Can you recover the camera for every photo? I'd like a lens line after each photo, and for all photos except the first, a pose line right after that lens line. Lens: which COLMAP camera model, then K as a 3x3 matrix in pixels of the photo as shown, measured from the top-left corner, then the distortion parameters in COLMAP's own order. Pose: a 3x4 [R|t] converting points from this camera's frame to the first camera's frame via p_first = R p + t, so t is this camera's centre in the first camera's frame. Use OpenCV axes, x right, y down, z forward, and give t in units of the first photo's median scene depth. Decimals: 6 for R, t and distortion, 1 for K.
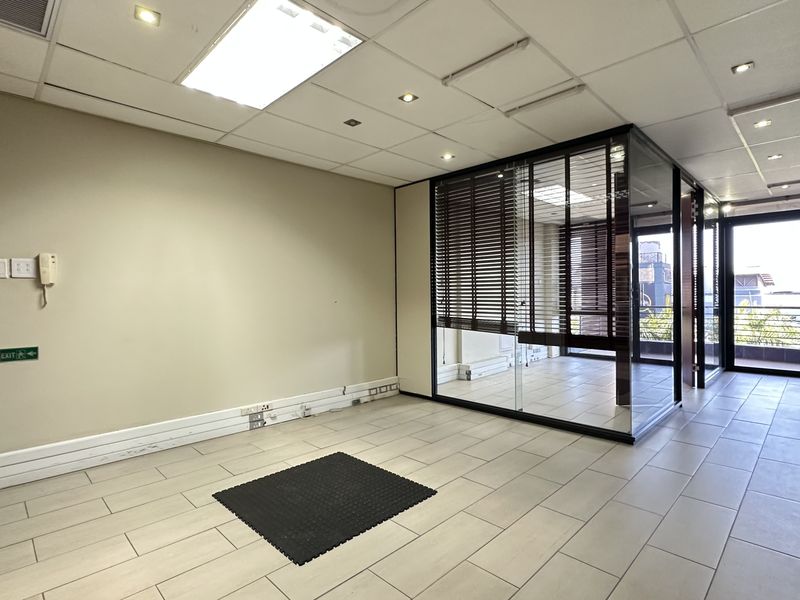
lens RADIAL K [[421.1, 0, 400.0], [0, 421.1, 300.0], [0, 0, 1]] dist [0.000642, -0.000127]
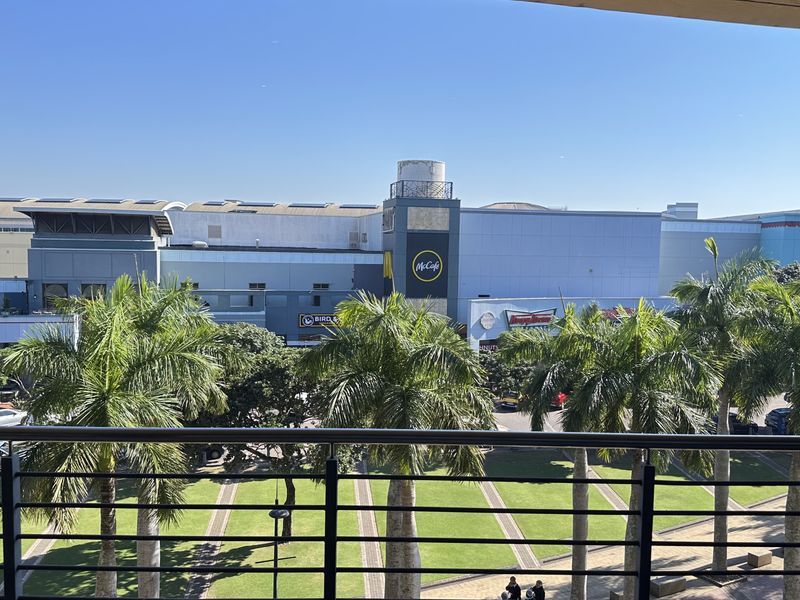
lens RADIAL K [[561.5, 0, 400.0], [0, 561.5, 300.0], [0, 0, 1]] dist [0.000101, 0.000014]
pose [[0.437711, -0.062694, 0.896927, 0.254625], [-0.011407, 0.997098, 0.075263, -0.003421], [-0.899043, -0.043175, 0.435726, 0.295621]]
